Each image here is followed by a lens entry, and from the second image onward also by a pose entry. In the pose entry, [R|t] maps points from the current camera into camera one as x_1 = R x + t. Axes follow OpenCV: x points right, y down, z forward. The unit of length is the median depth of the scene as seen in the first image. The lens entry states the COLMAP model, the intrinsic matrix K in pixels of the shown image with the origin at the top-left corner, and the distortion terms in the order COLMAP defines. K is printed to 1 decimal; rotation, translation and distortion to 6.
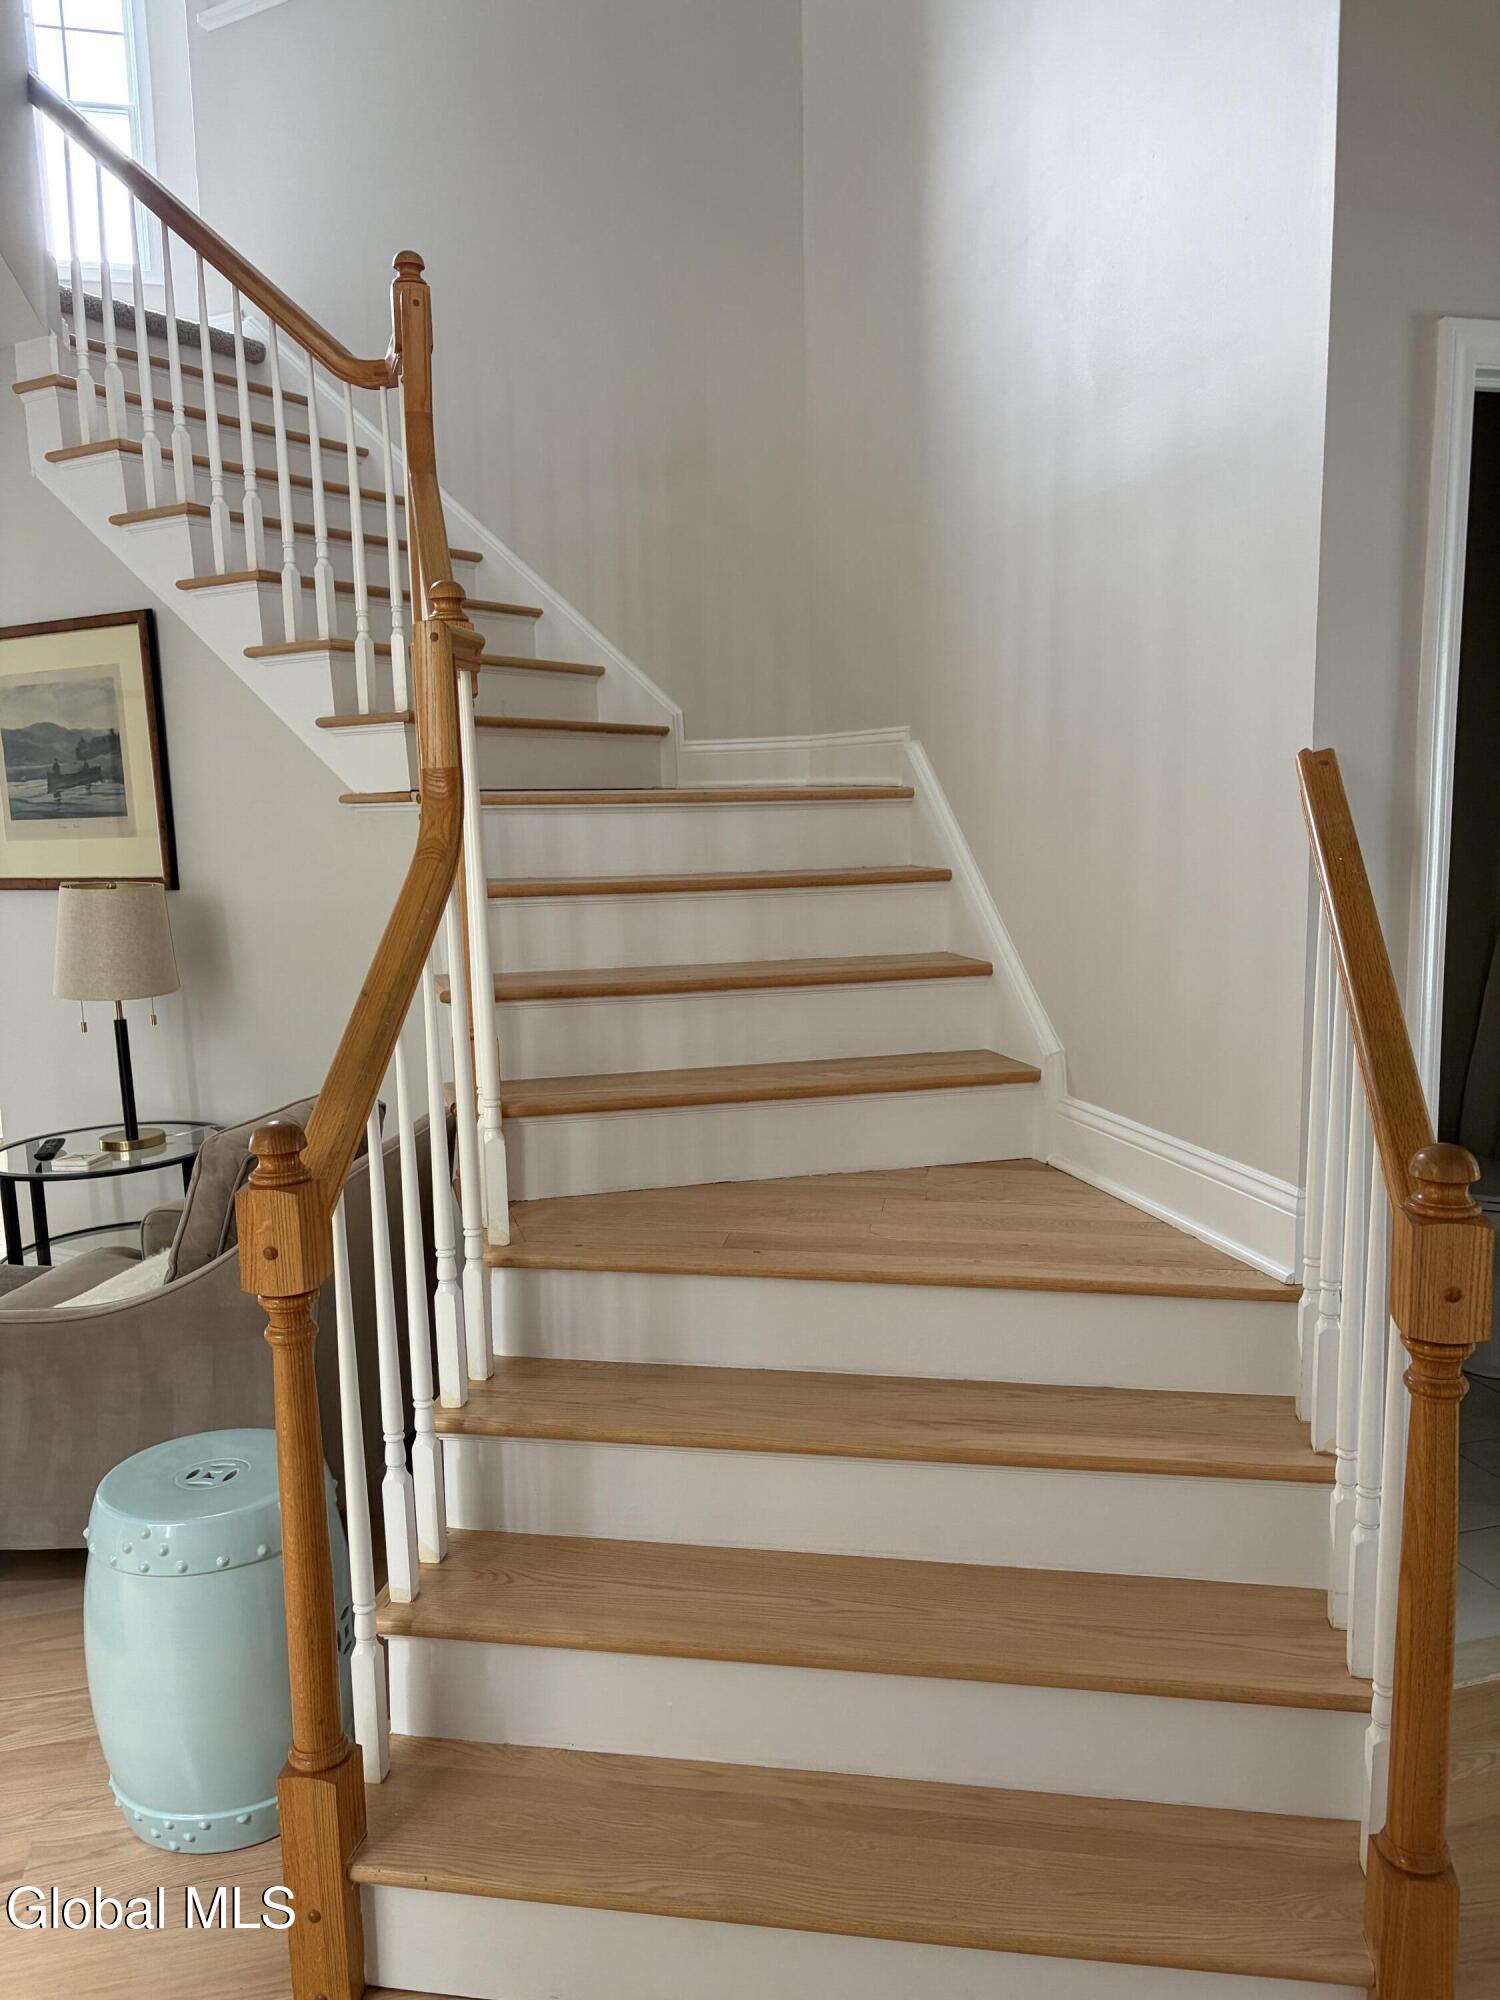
lens RADIAL K [[1514.9, 0, 749.5], [0, 1514.9, 1013.0], [0, 0, 1]] dist [0.058818, -0.067696]
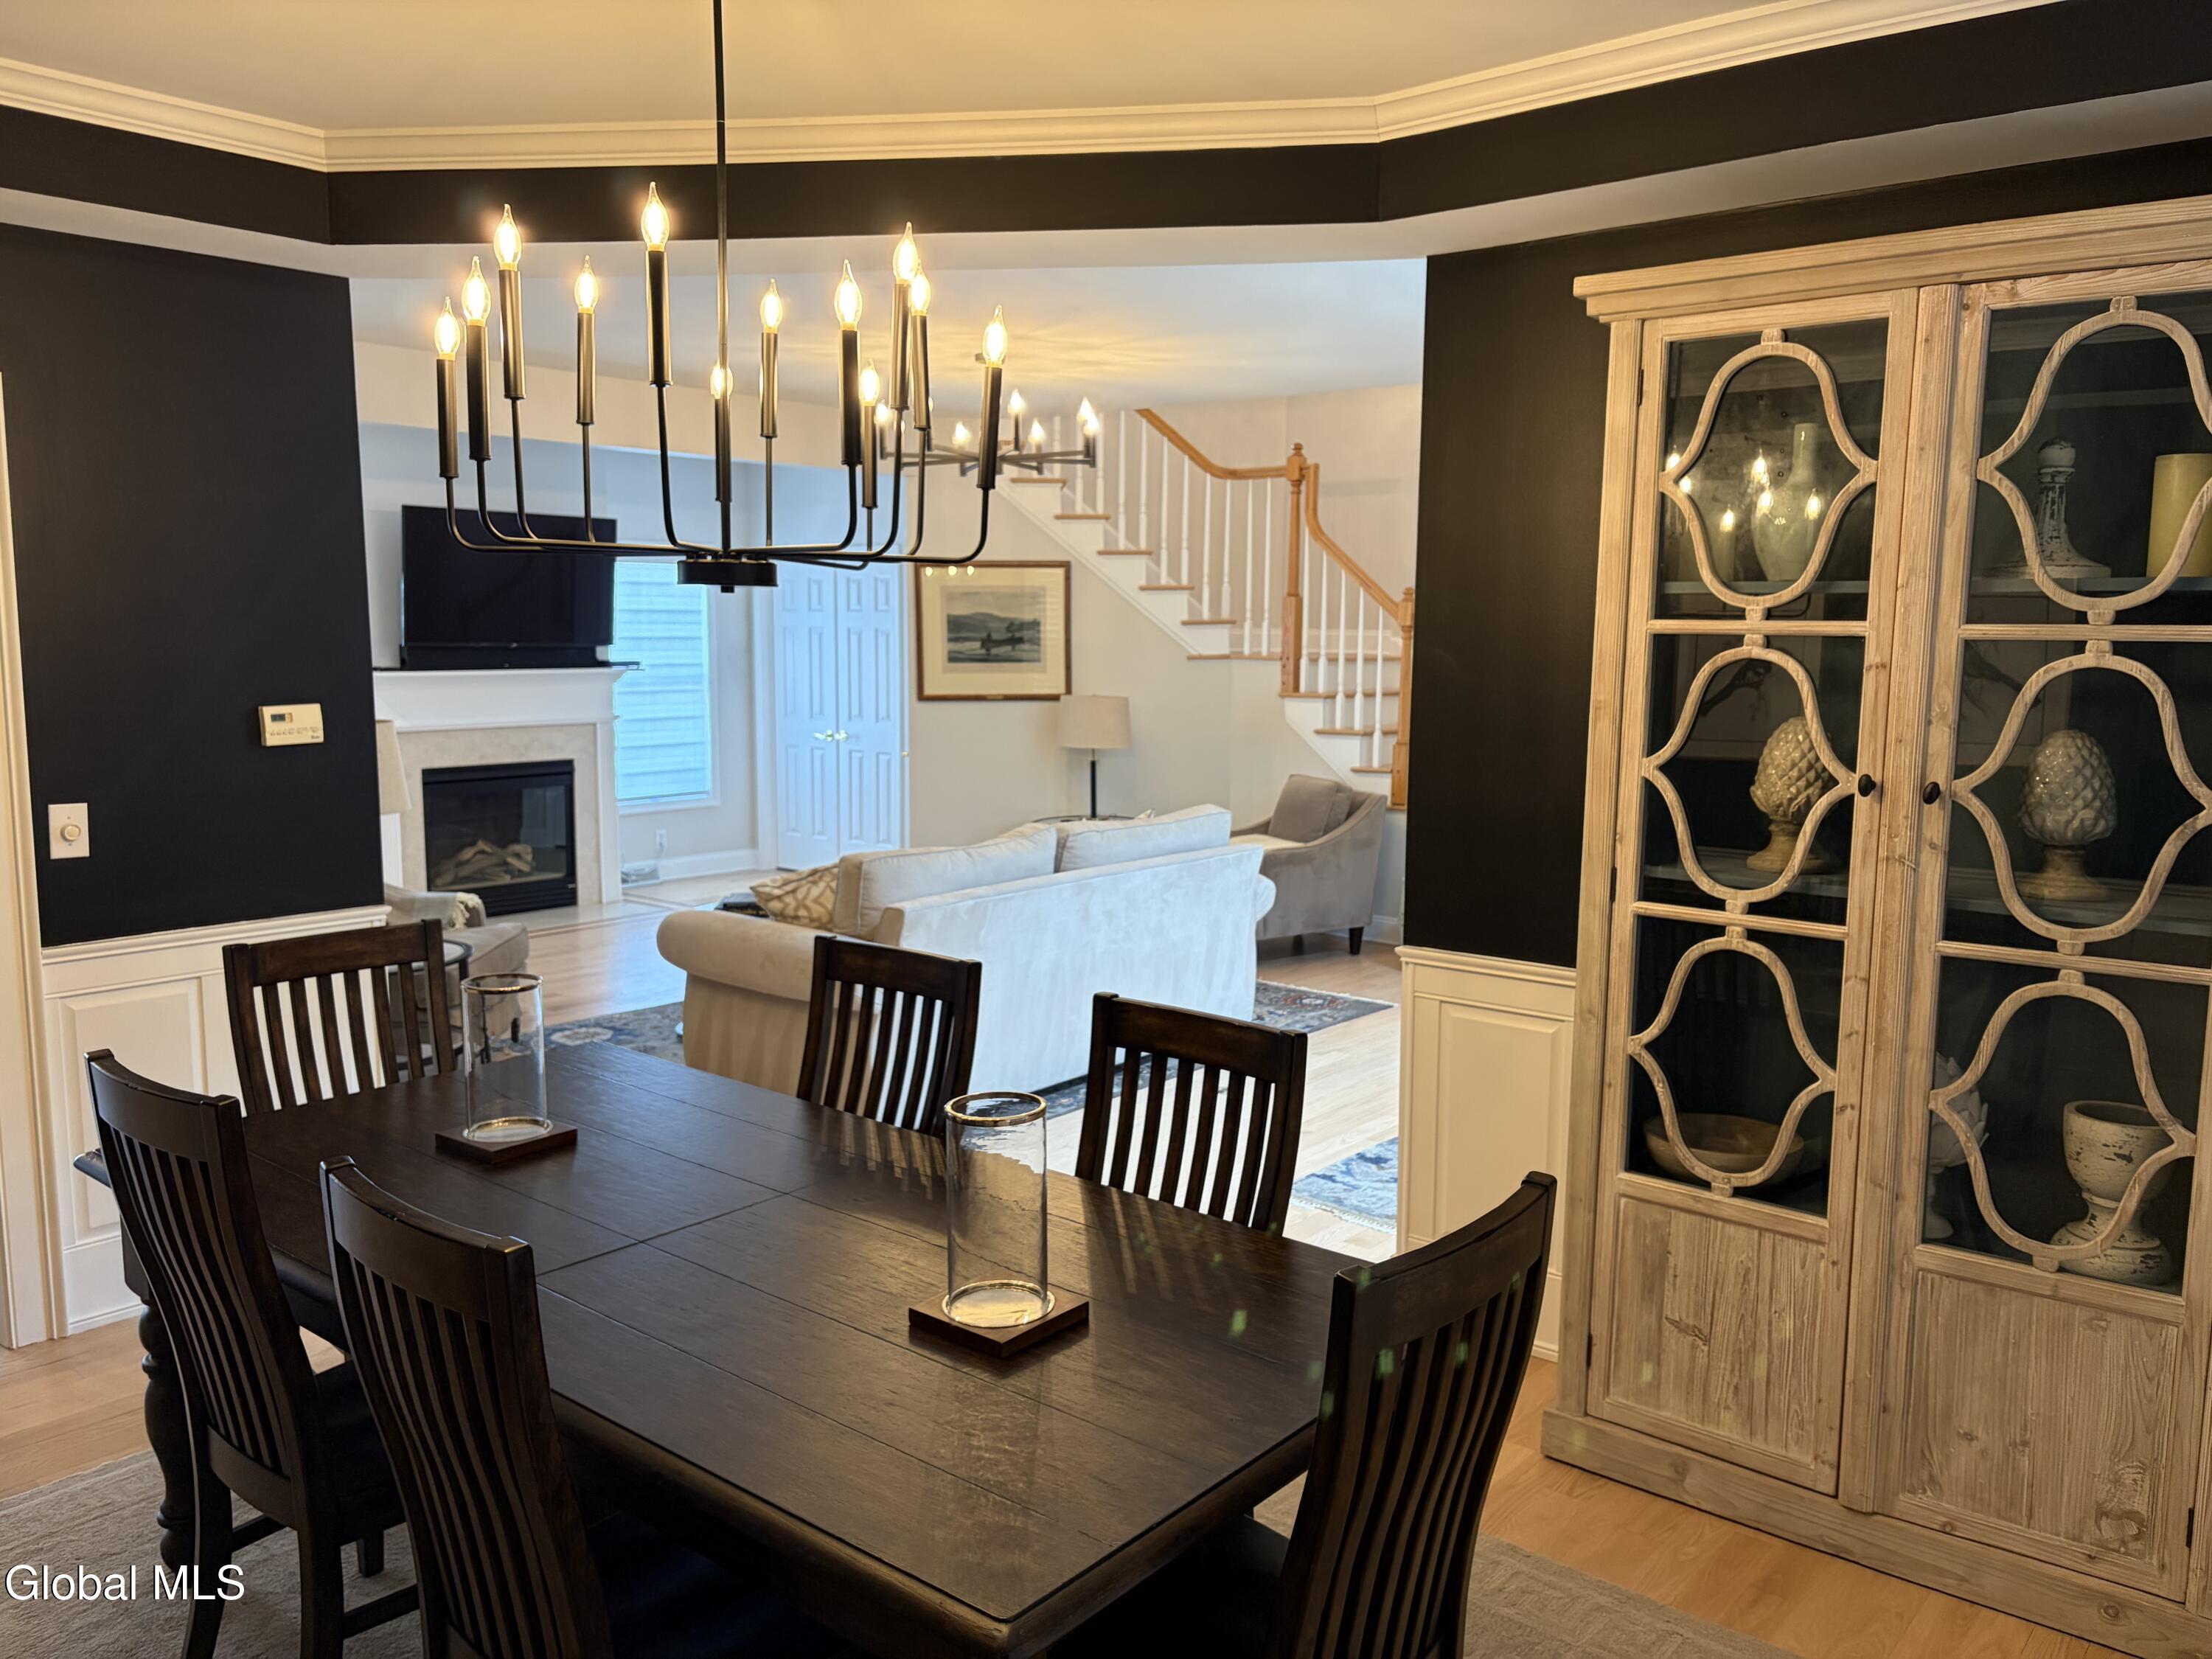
lens RADIAL K [[1675.5, 0, 1058.7], [0, 1675.5, 841.5], [0, 0, 1]] dist [0.058818, -0.067696]
pose [[0.833256, -0.038772, 0.551526, -1.833374], [0.053947, 0.998480, -0.011311, 0.148196], [-0.550249, 0.039178, 0.834081, -0.935498]]
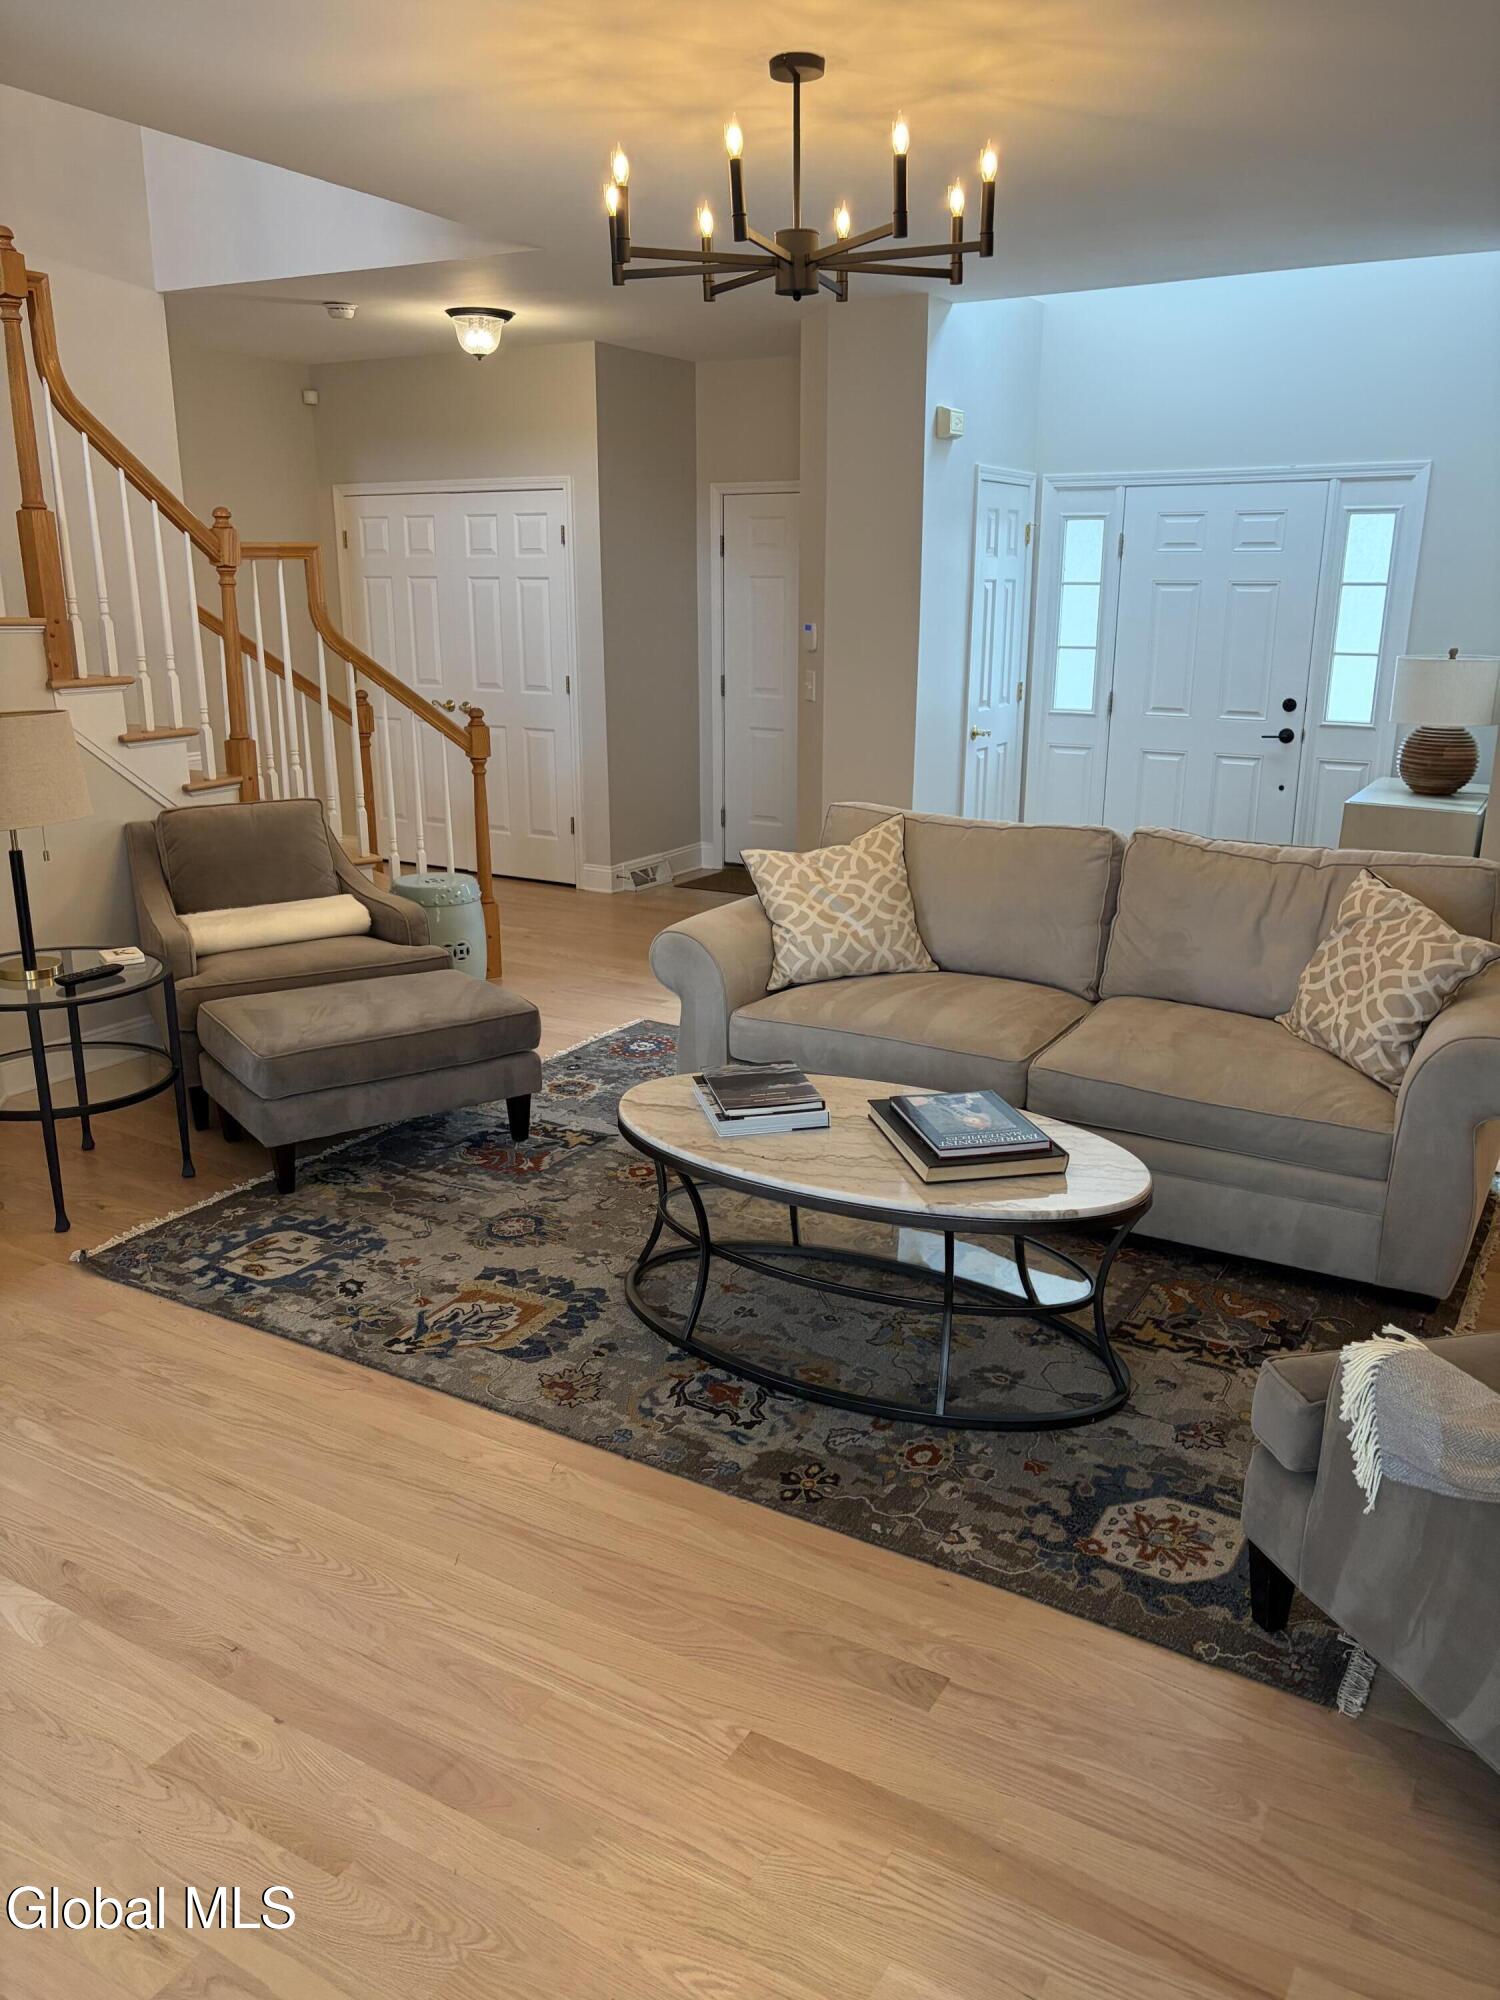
lens RADIAL K [[1514.9, 0, 748.9], [0, 1514.9, 1008.7], [0, 0, 1]] dist [0.058818, -0.067696]
pose [[-0.692635, -0.175548, 0.699600, -1.580237], [0.122217, 0.927342, 0.353694, -0.211983], [-0.710859, 0.330484, -0.620854, 1.414099]]
